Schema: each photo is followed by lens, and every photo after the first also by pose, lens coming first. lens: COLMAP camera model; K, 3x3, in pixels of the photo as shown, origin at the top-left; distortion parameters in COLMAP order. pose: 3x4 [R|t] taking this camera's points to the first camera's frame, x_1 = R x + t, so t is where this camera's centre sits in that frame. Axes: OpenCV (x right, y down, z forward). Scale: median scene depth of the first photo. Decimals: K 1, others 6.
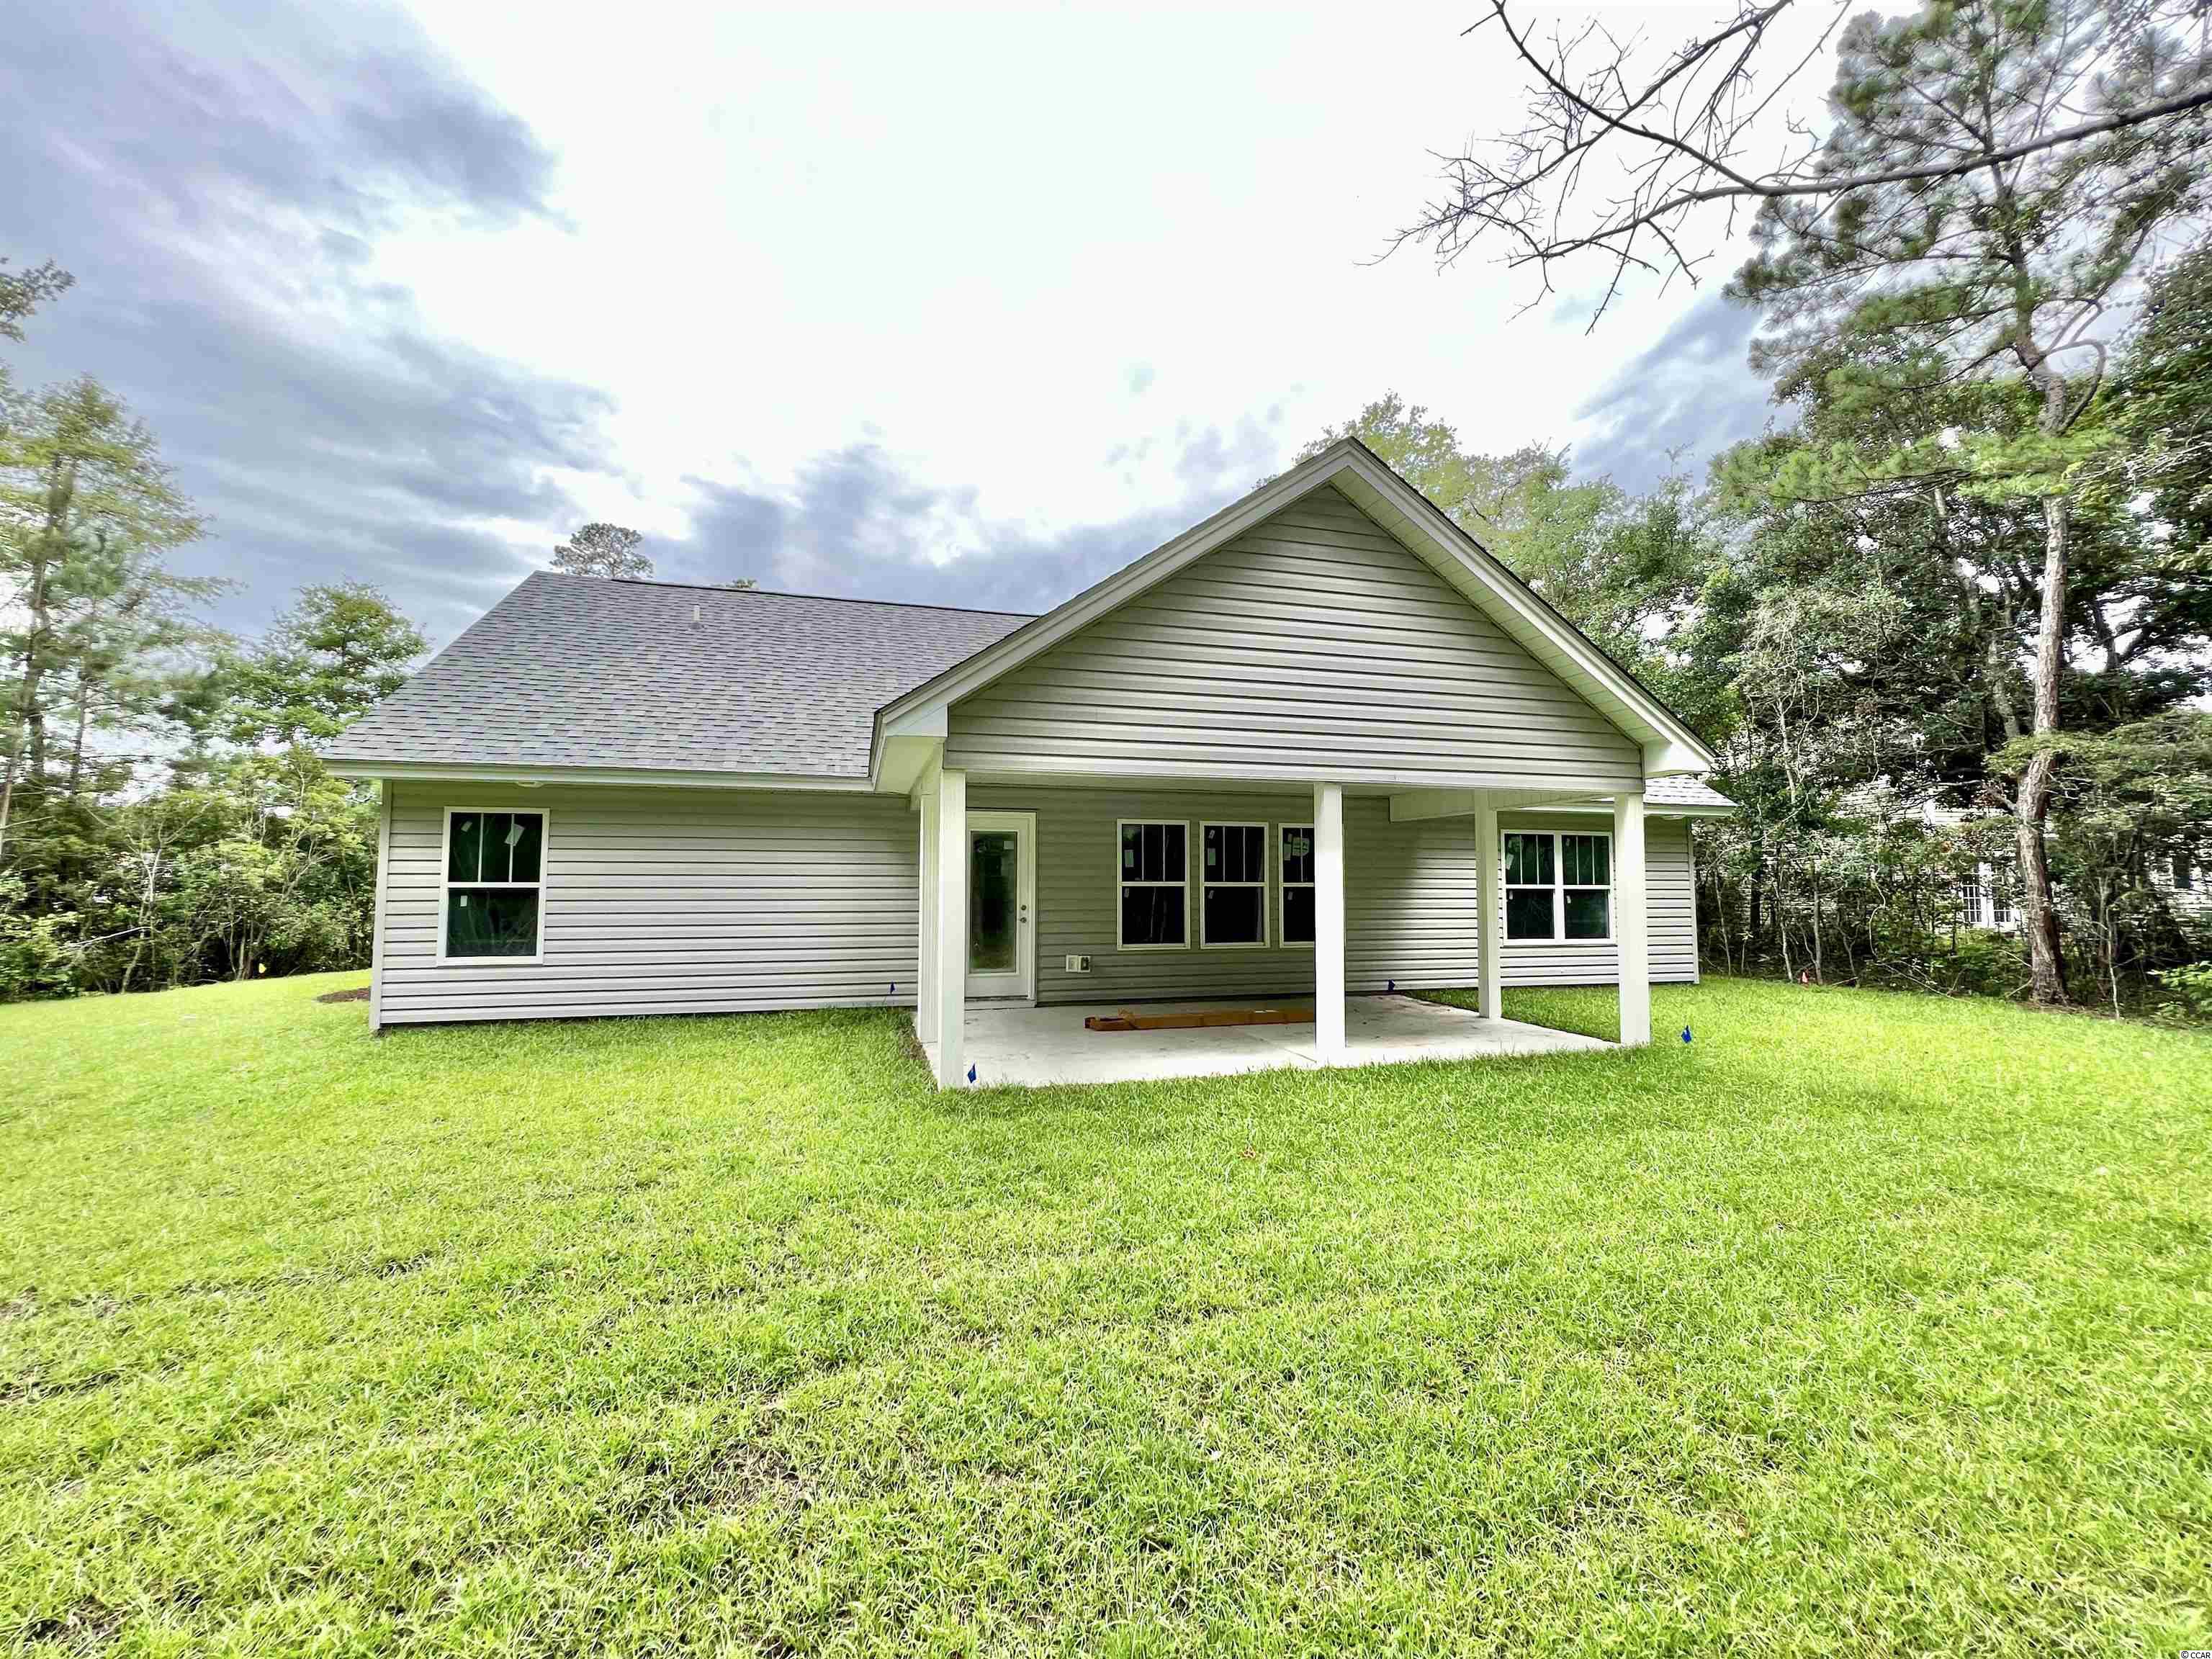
lens RADIAL K [[861.2, 0, 1048.4], [0, 861.2, 857.4], [0, 0, 1]] dist [0.023079, -0.009243]
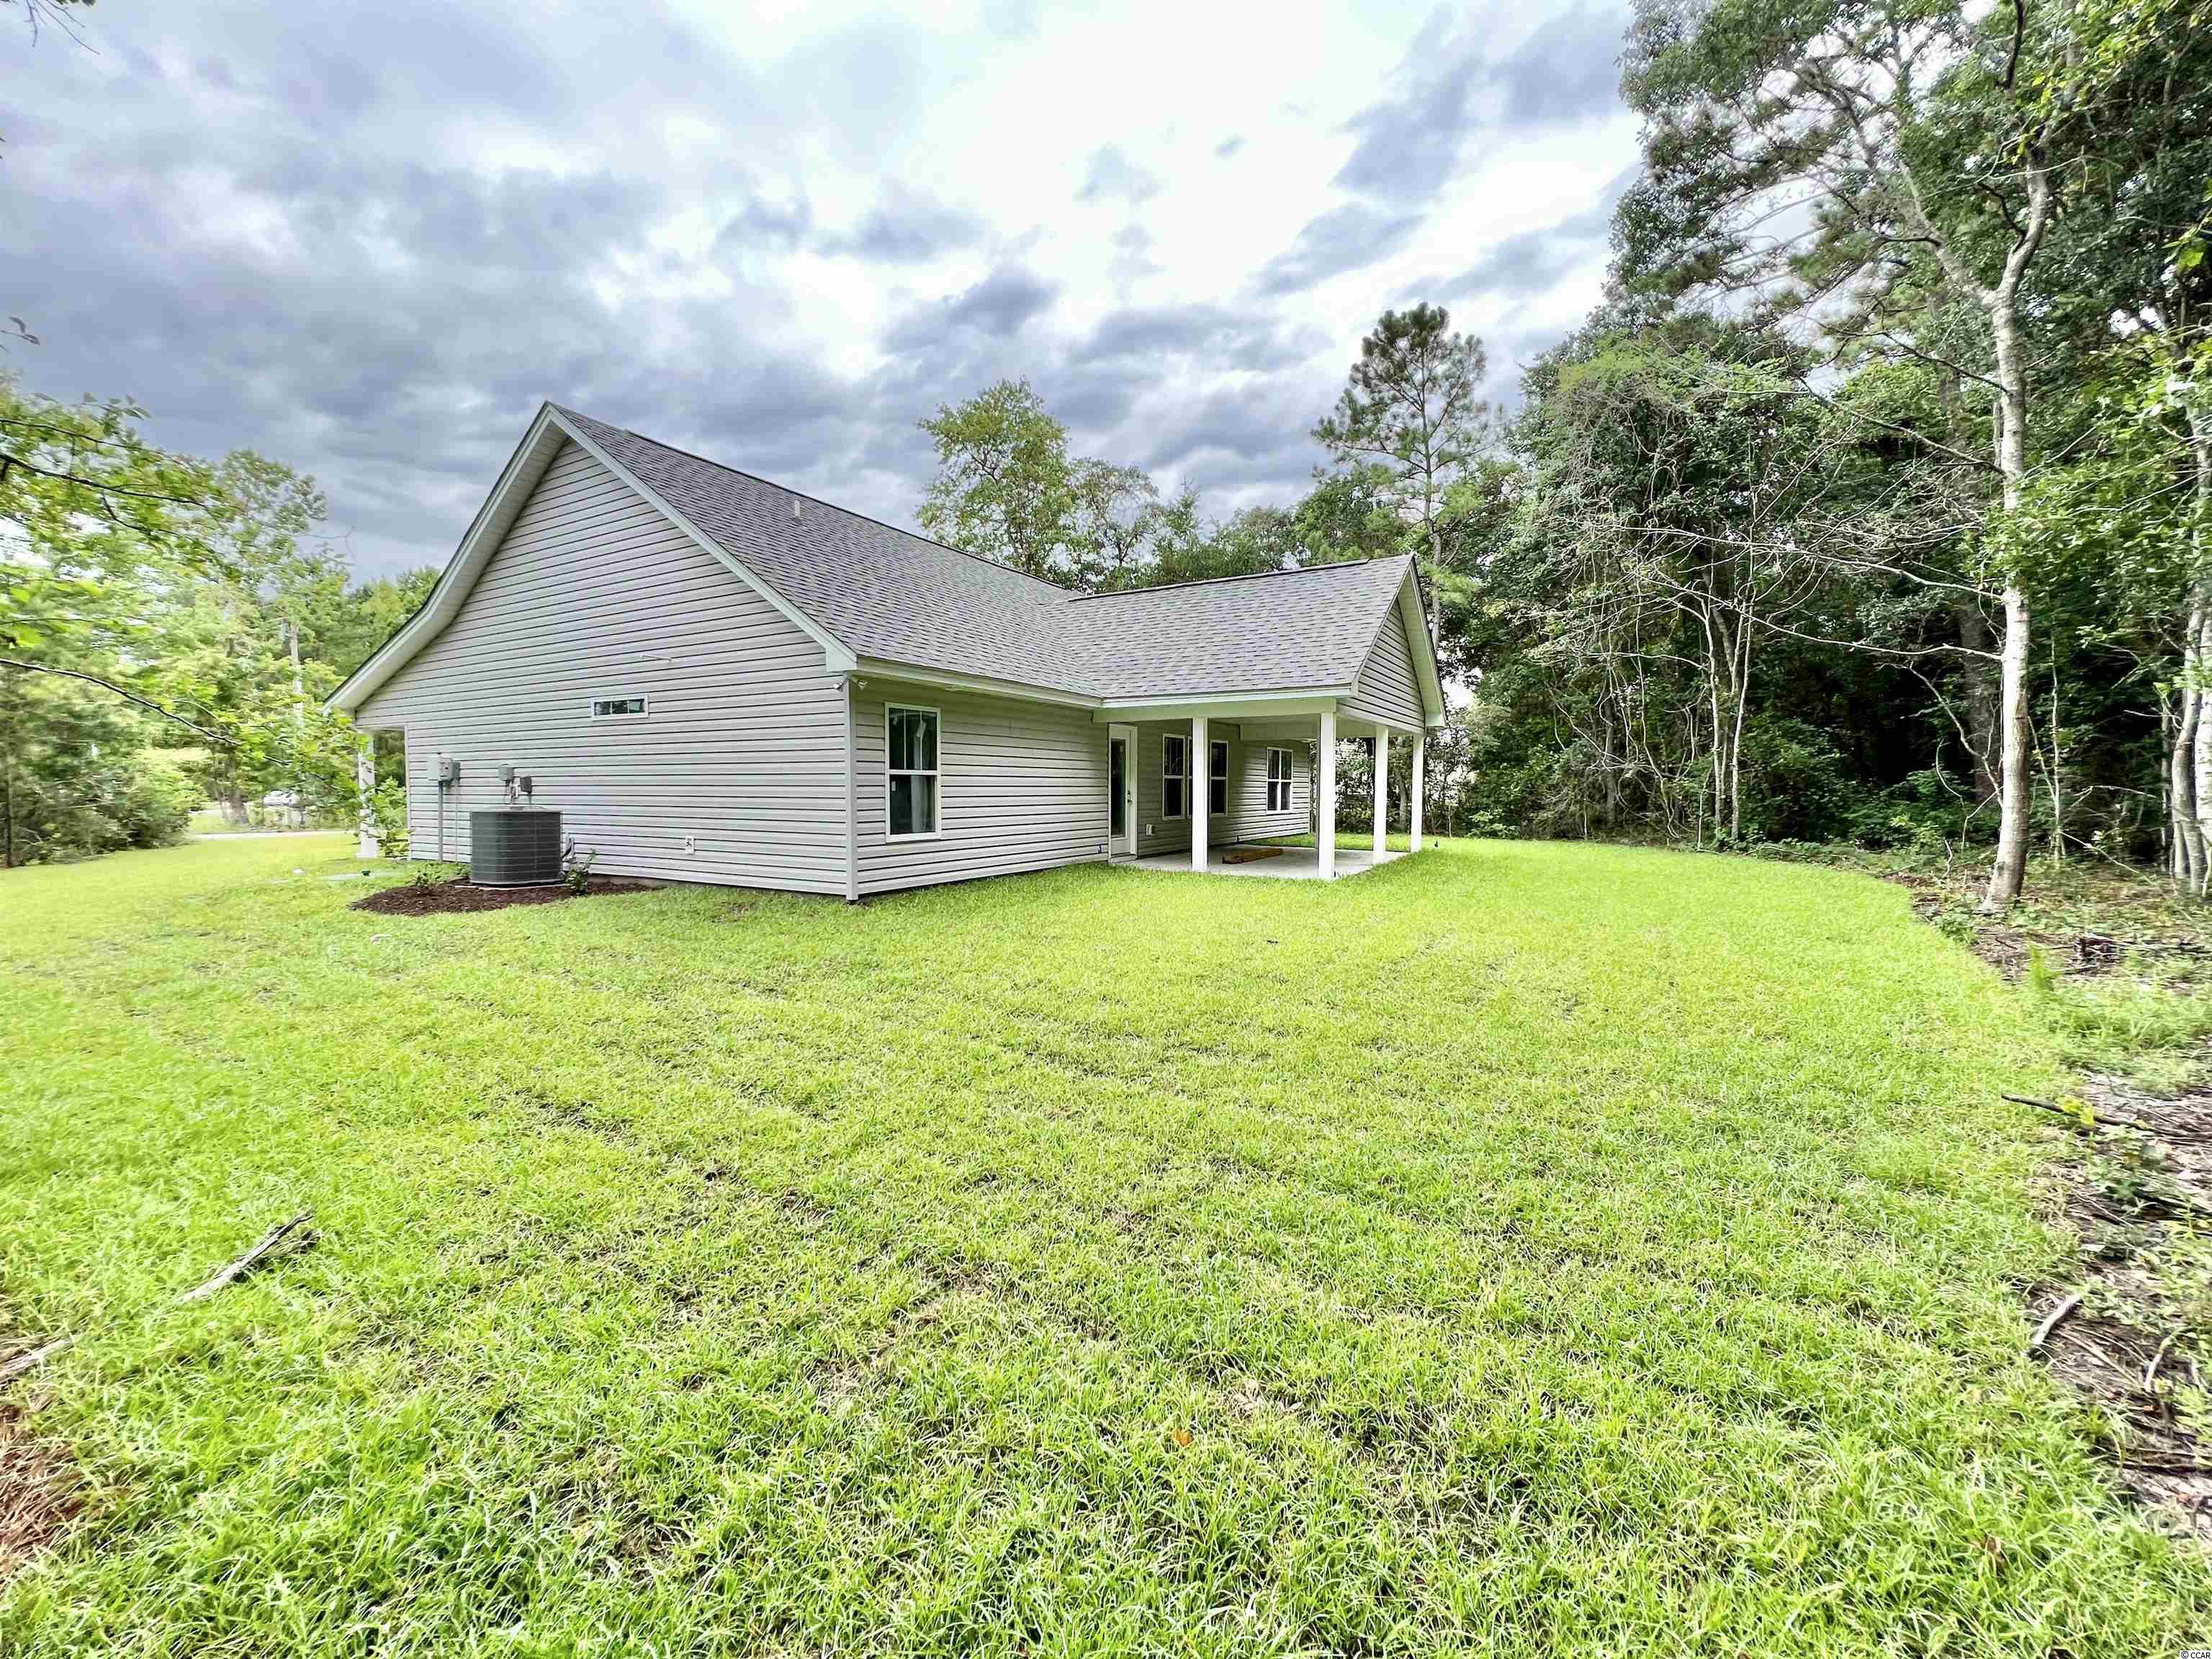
lens RADIAL K [[886.9, 0, 1098.2], [0, 886.9, 827.1], [0, 0, 1]] dist [0.003433, -0.000004]
pose [[0.700744, -0.031524, 0.712716, -1.076005], [-0.024218, 0.997396, 0.067926, 0.014986], [-0.713001, -0.064859, 0.698156, -0.009521]]
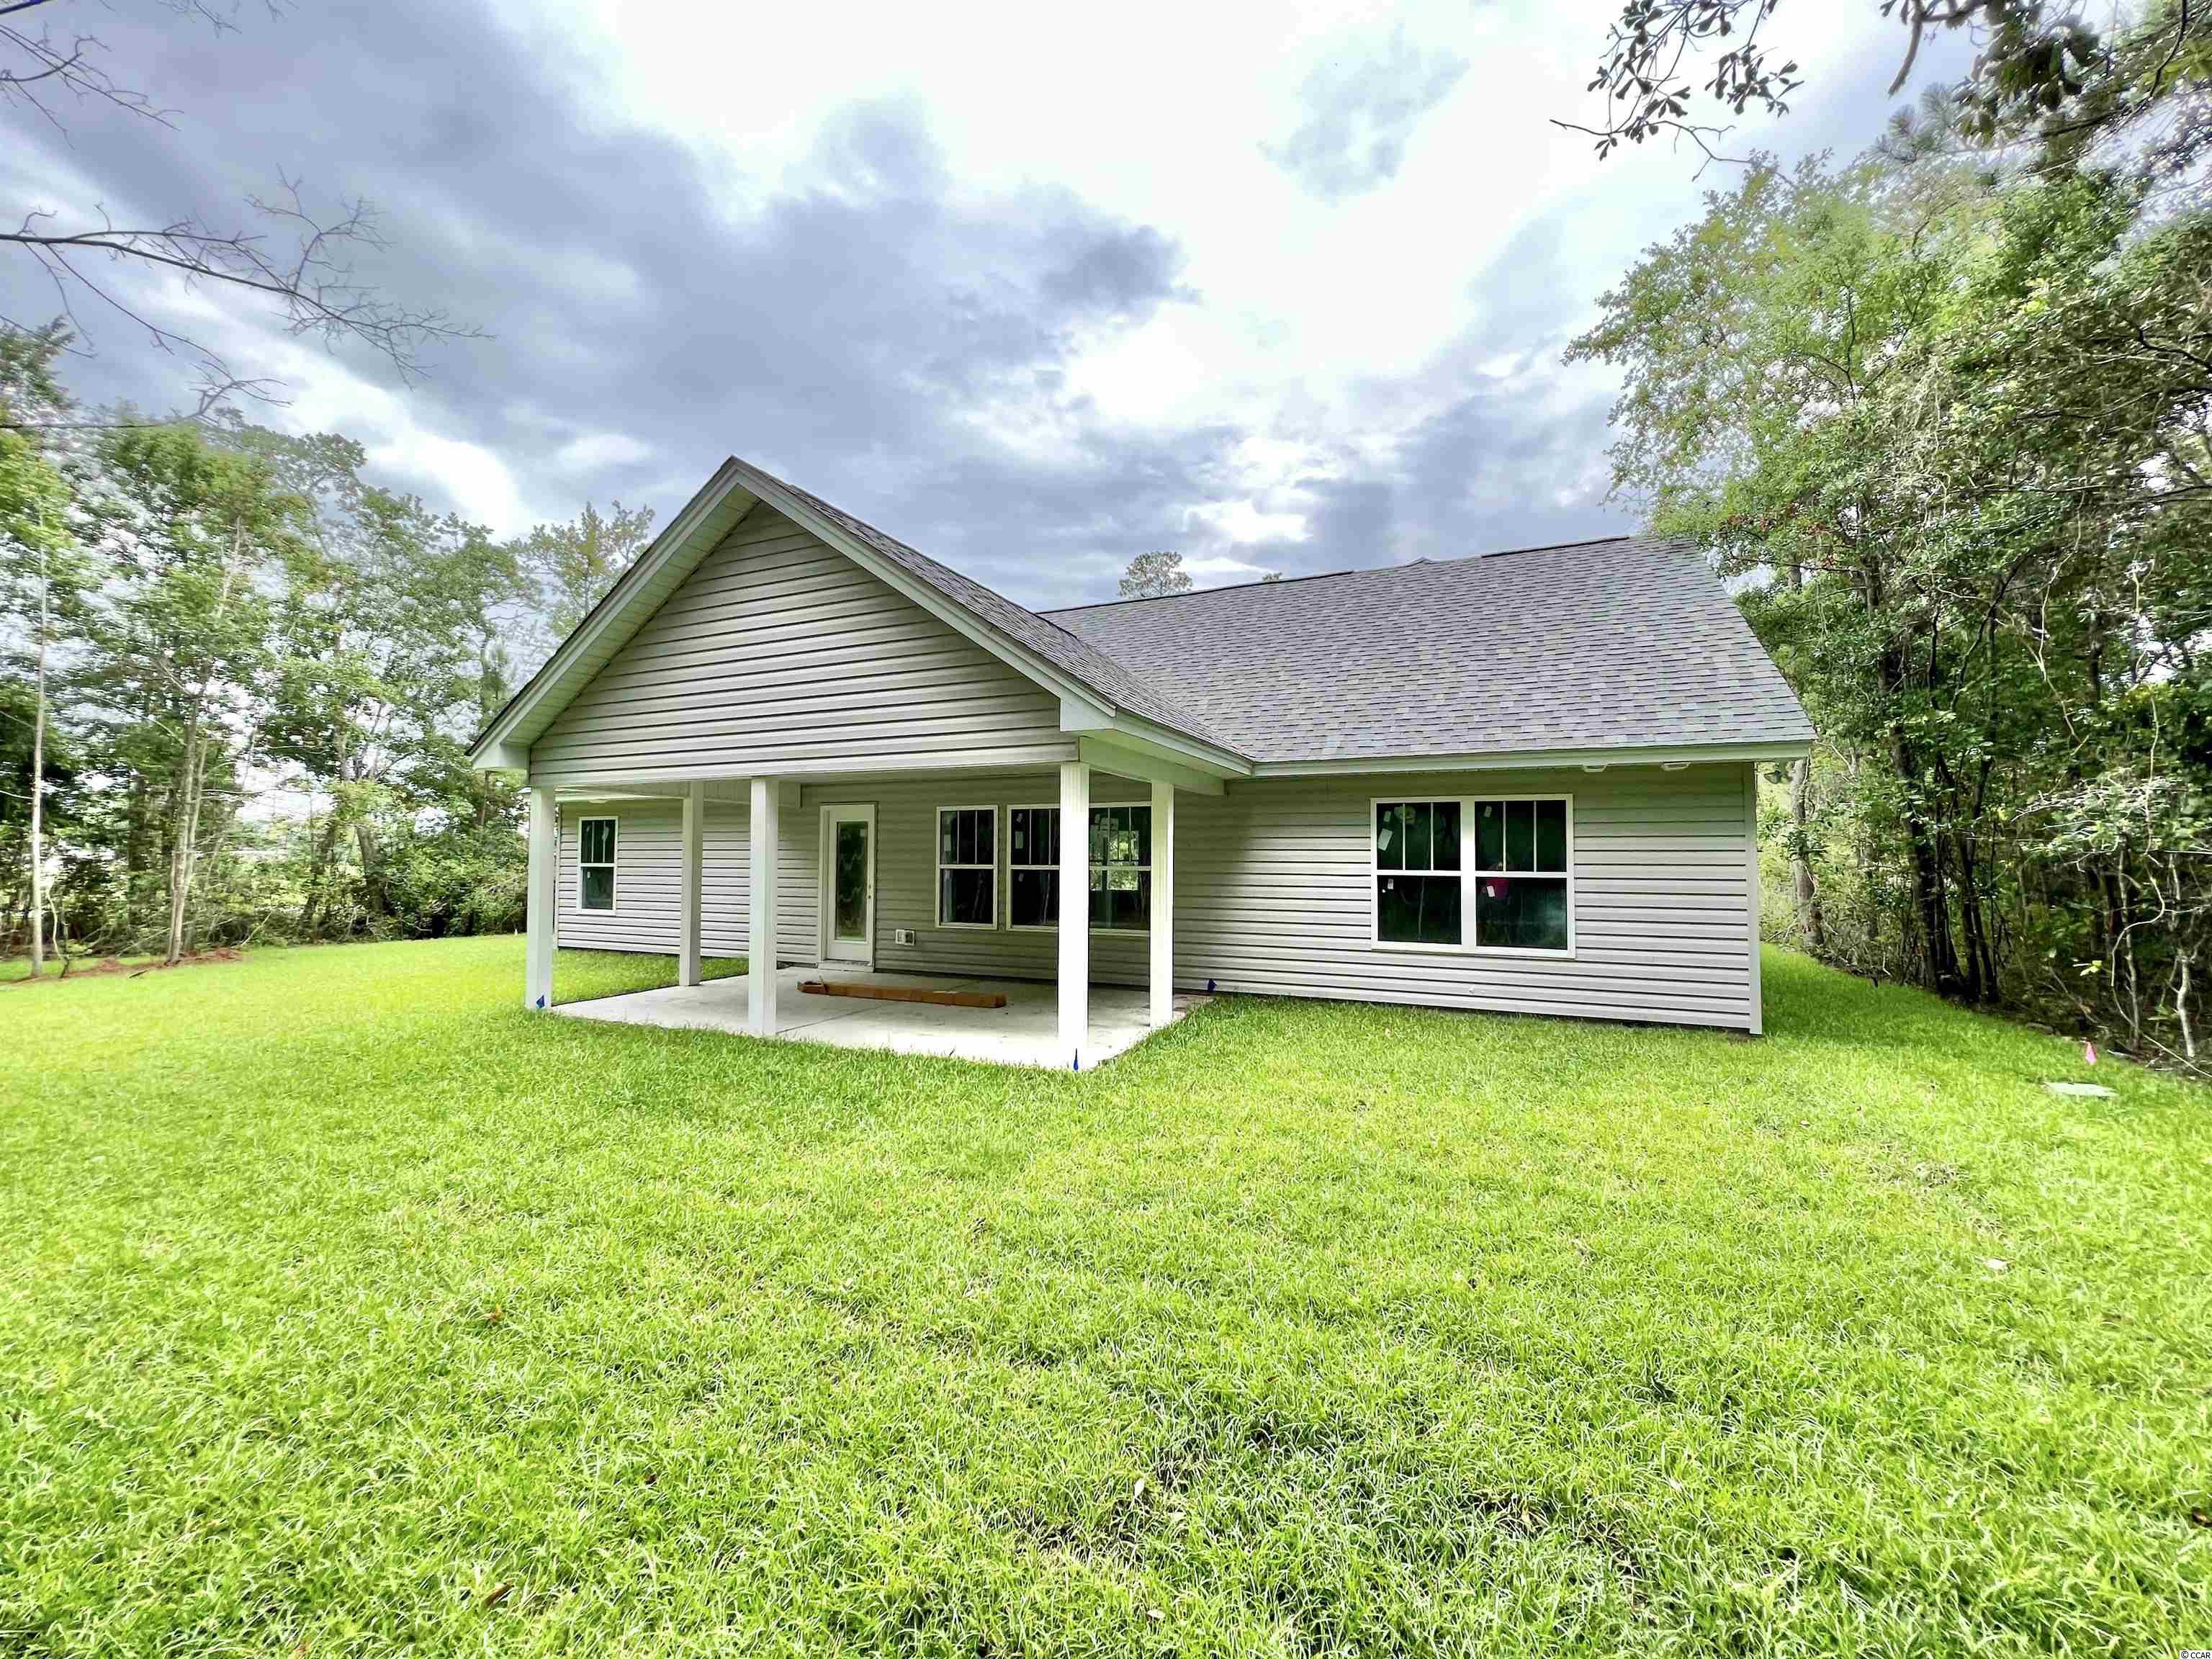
lens RADIAL K [[886.9, 0, 1098.2], [0, 886.9, 827.1], [0, 0, 1]] dist [0.003433, -0.000004]
pose [[0.775886, -0.024040, -0.630415, 0.920585], [0.012831, 0.999668, -0.022330, 0.008644], [0.630742, 0.009236, 0.775937, 0.249490]]
